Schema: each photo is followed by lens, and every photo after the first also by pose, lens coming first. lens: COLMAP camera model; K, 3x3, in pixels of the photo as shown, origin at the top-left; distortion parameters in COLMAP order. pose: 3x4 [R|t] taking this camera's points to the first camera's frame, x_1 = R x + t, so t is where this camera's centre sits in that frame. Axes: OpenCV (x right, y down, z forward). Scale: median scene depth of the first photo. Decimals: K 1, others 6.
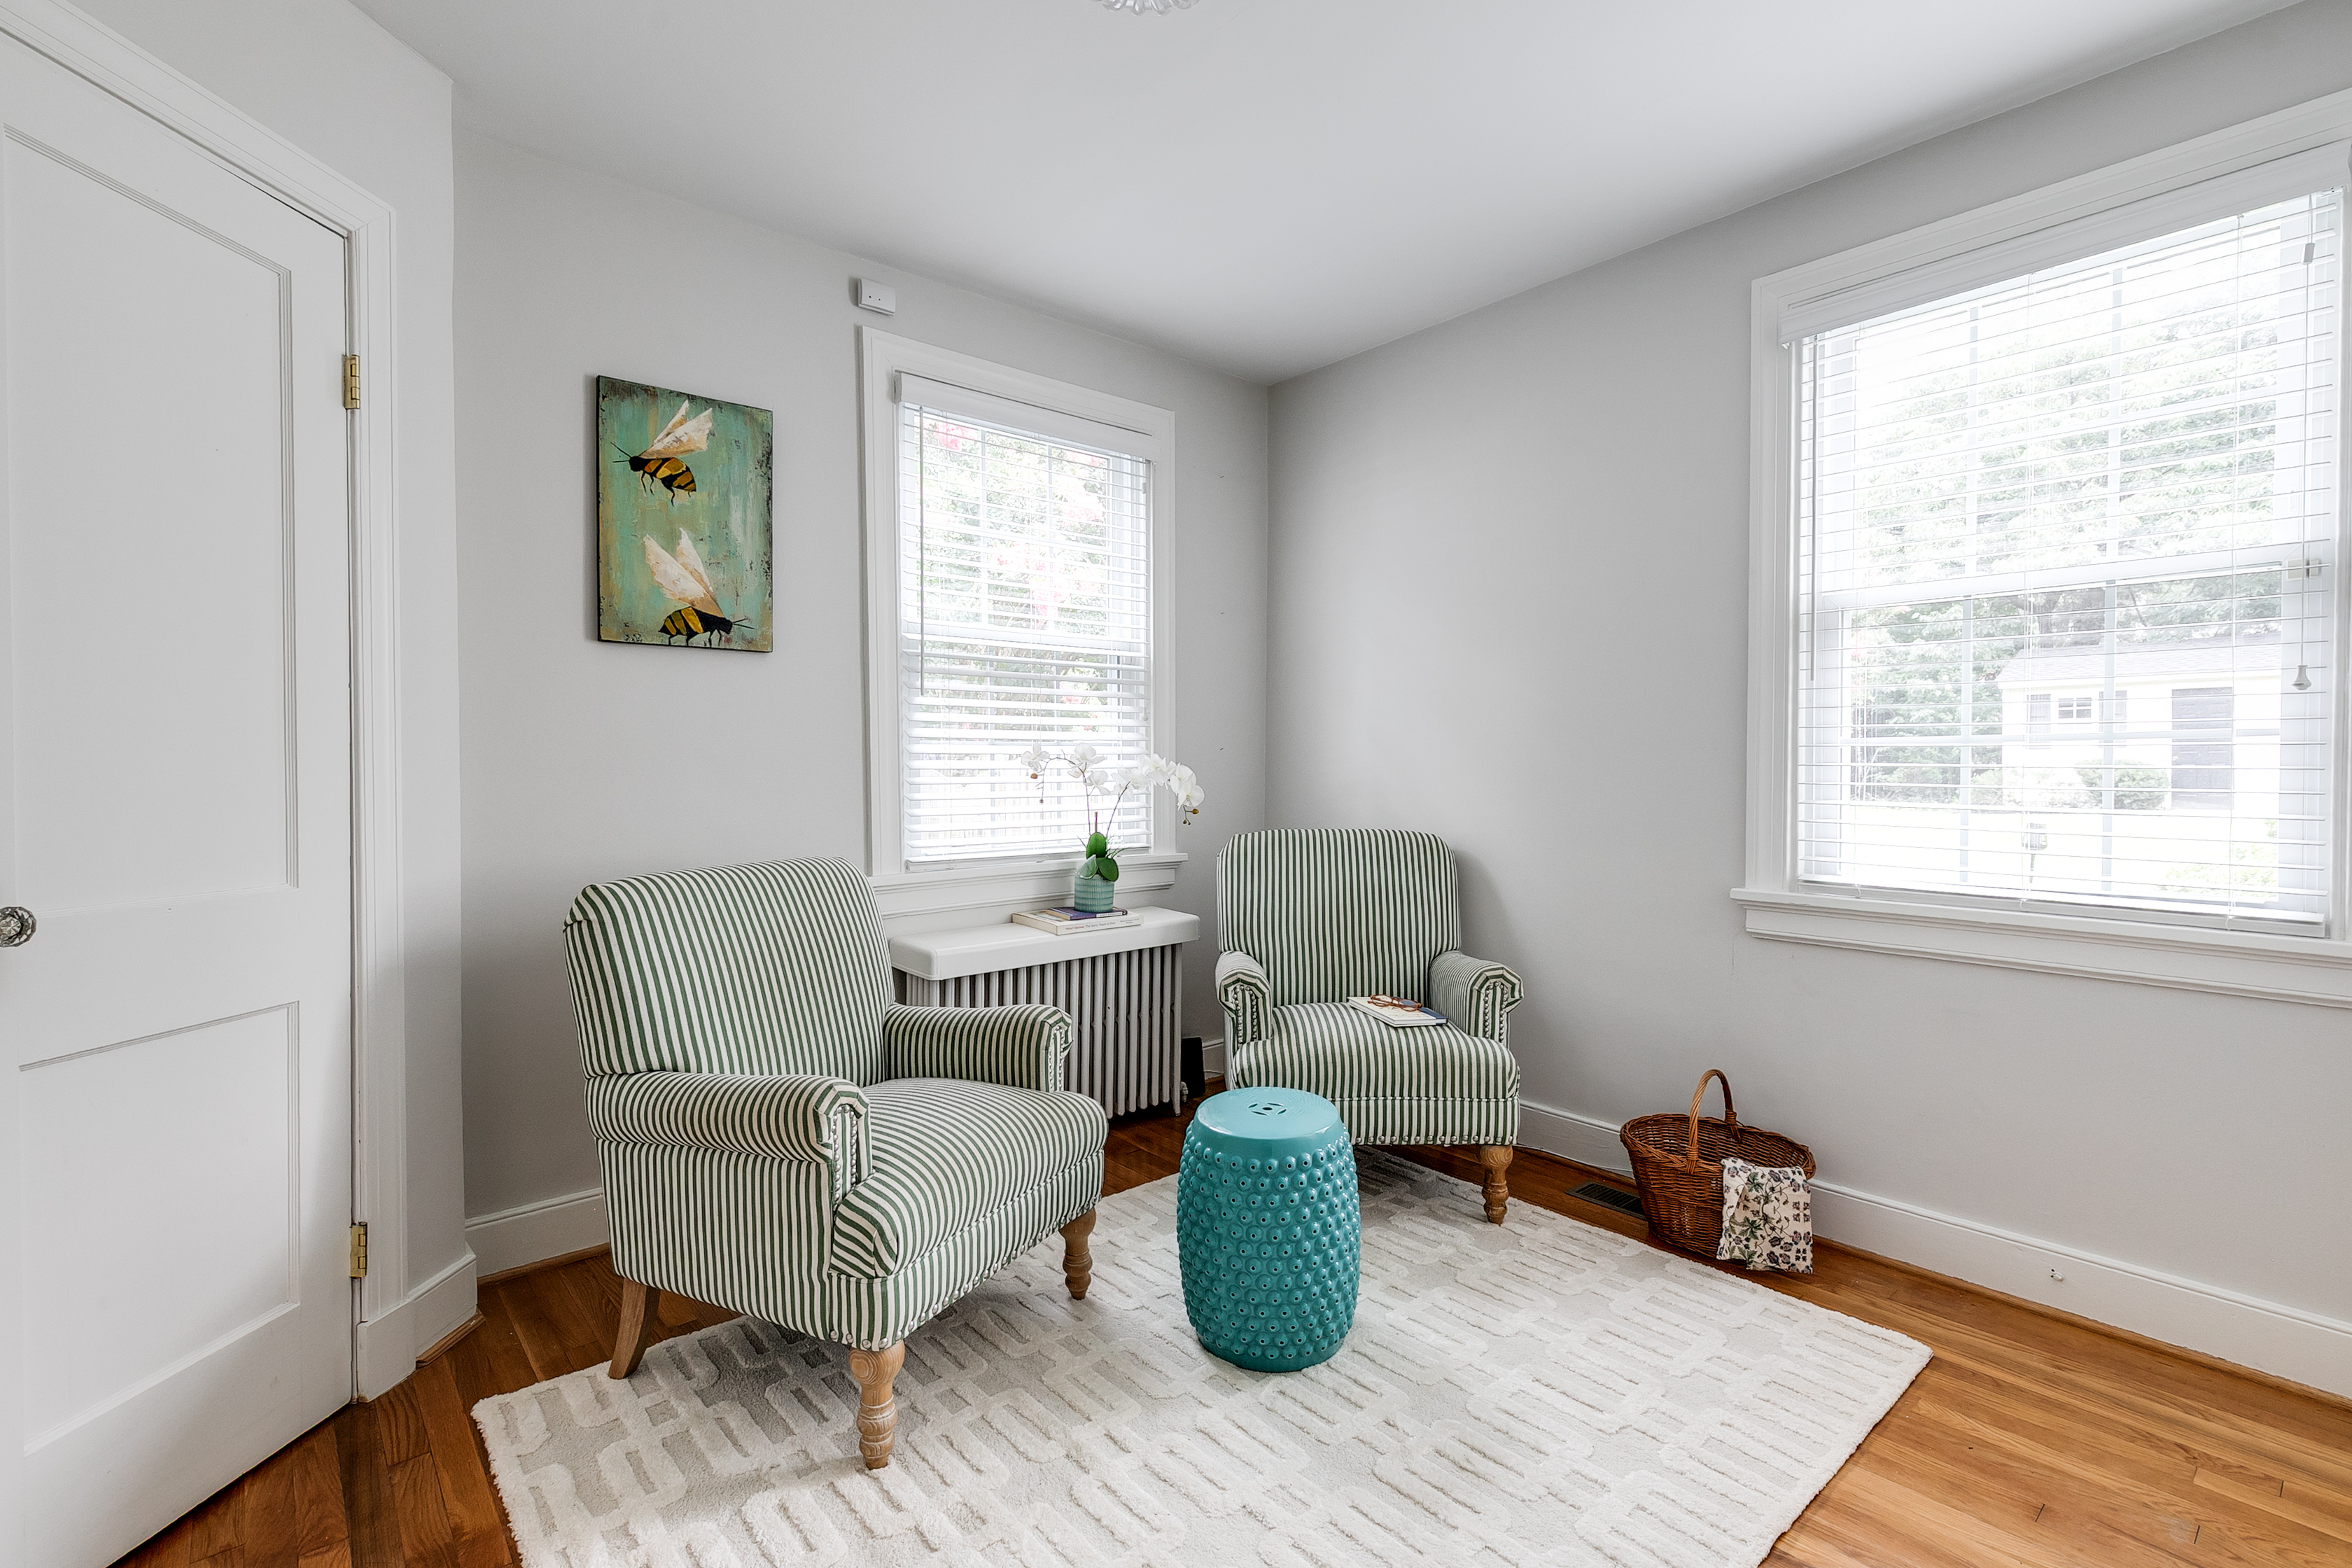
lens RADIAL K [[1055.0, 0, 1191.9], [0, 1055.0, 771.0], [0, 0, 1]] dist [0.010429, -0.003866]
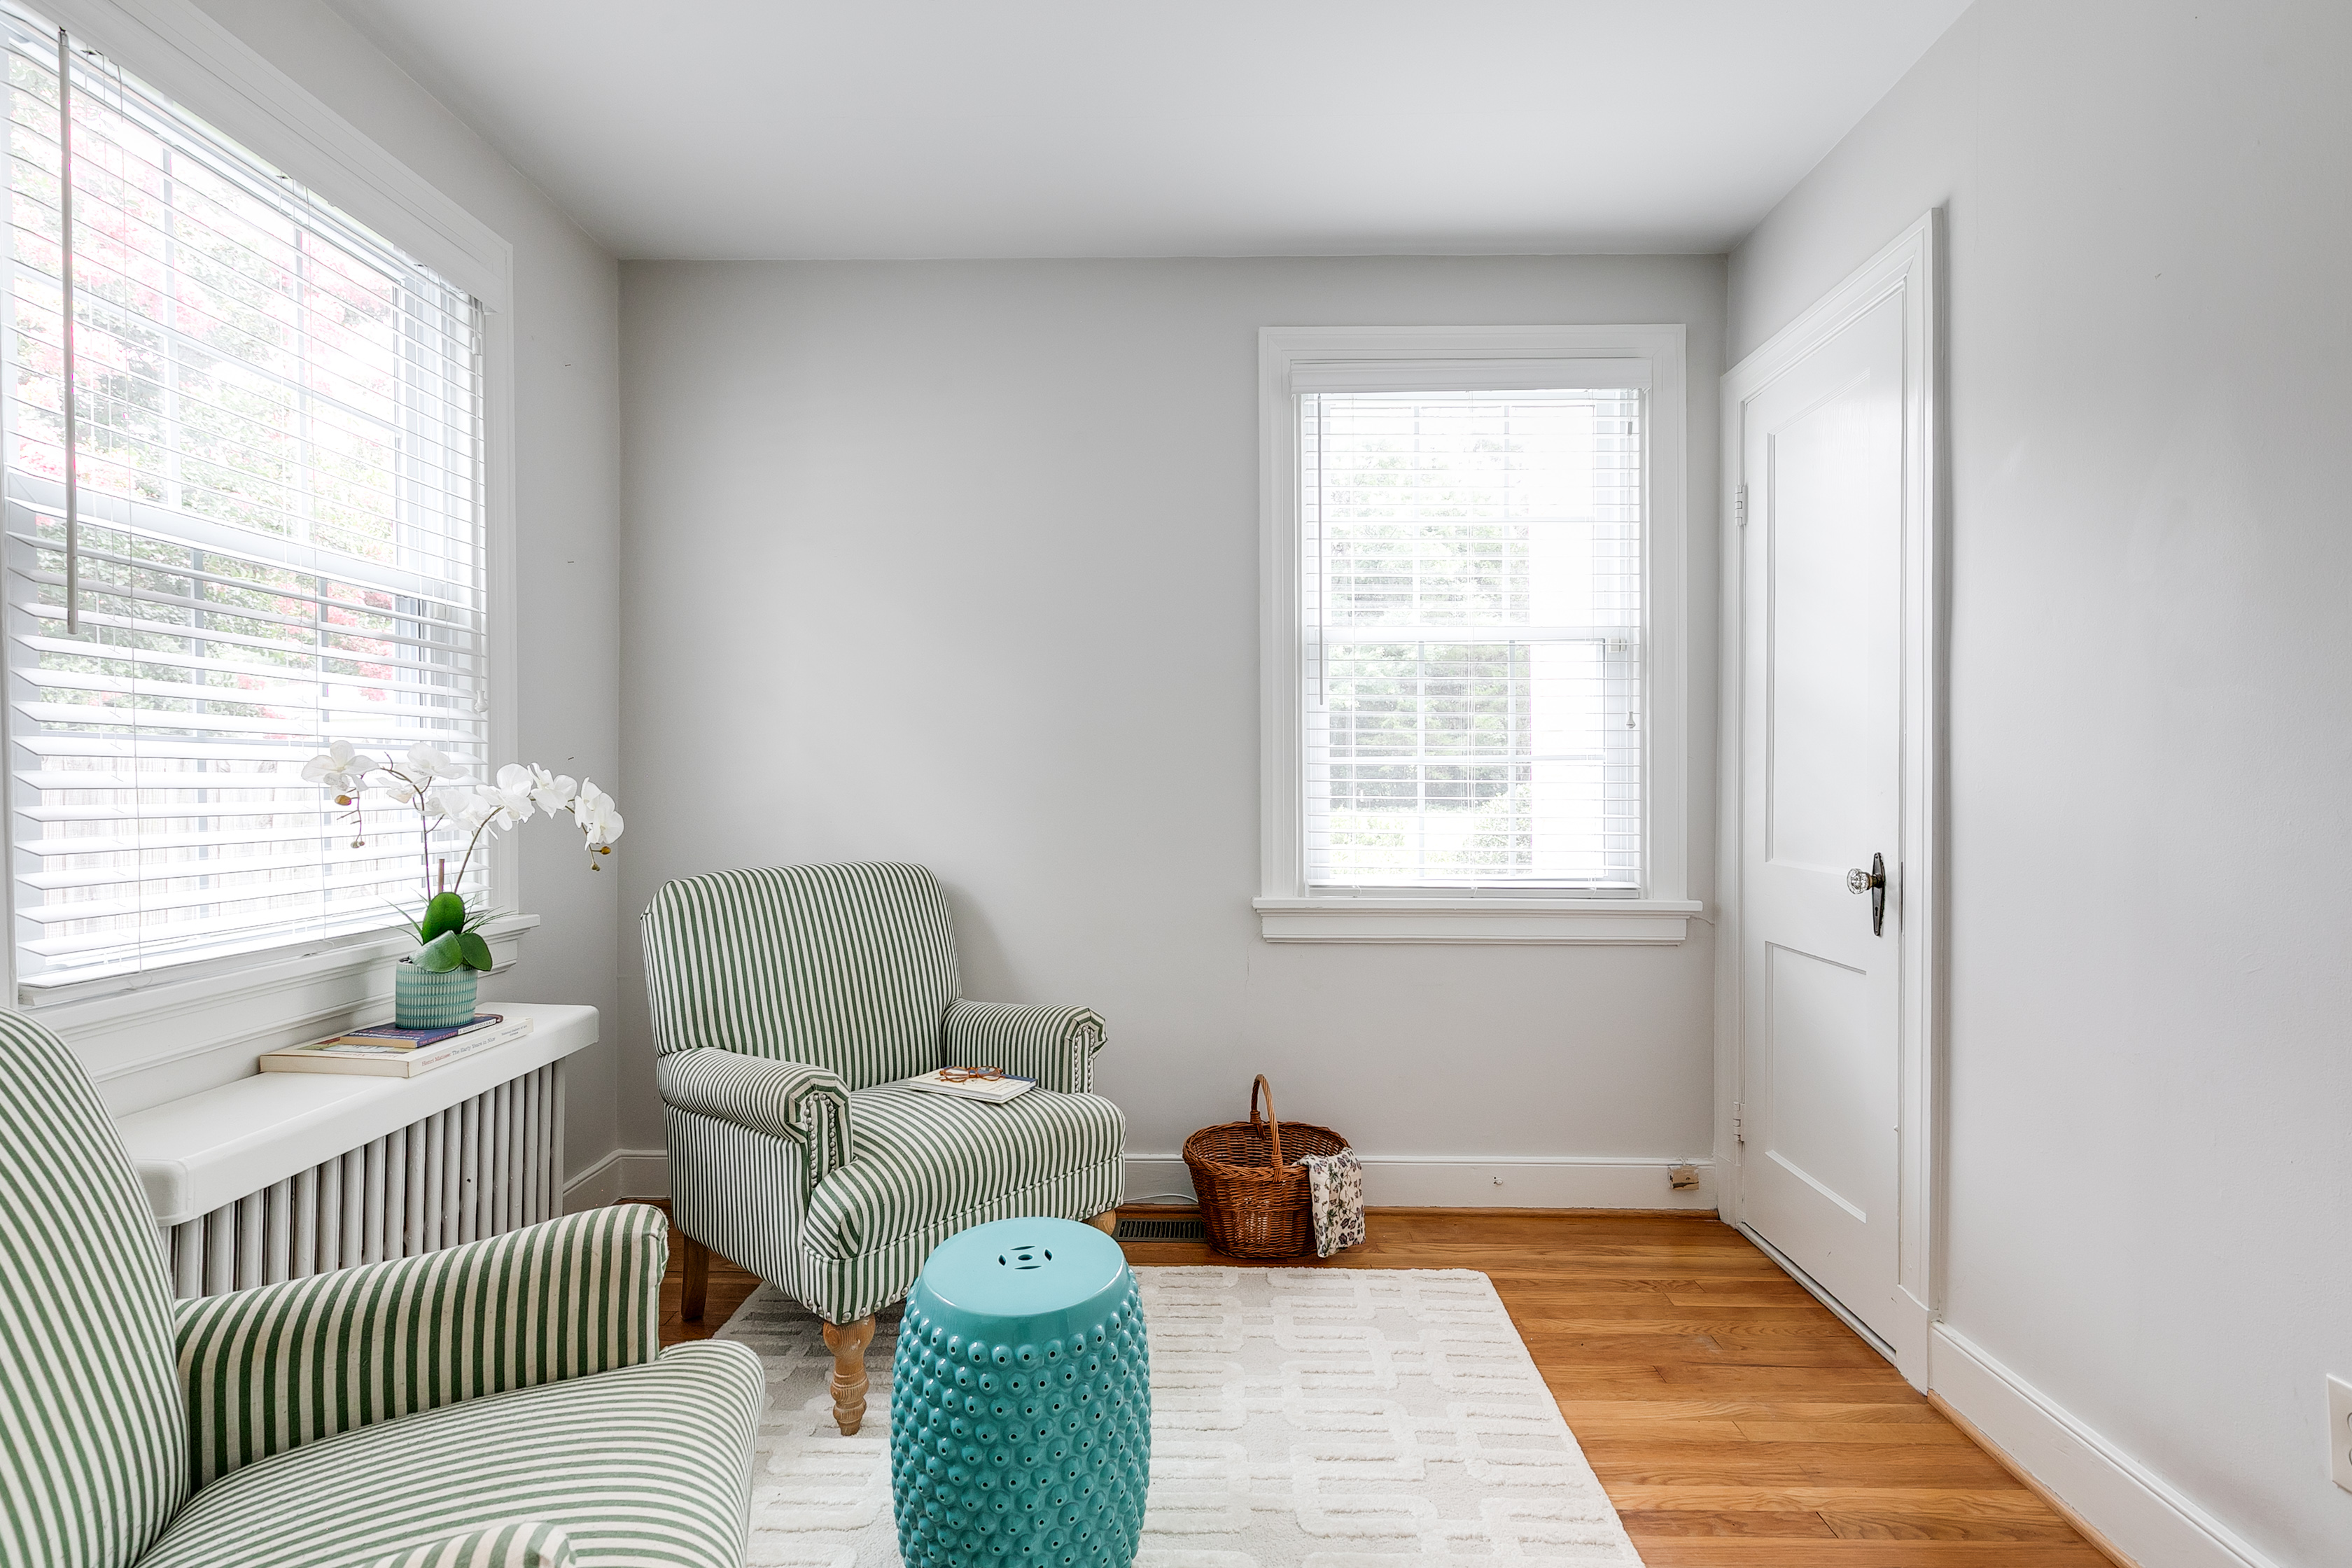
lens RADIAL K [[1055.0, 0, 1166.9], [0, 1055.0, 777.9], [0, 0, 1]] dist [0.010429, -0.003866]
pose [[0.670340, 0.002459, 0.742050, -0.350524], [0.004672, 0.999961, -0.007534, -0.000825], [-0.742039, 0.008517, 0.670302, 0.390249]]
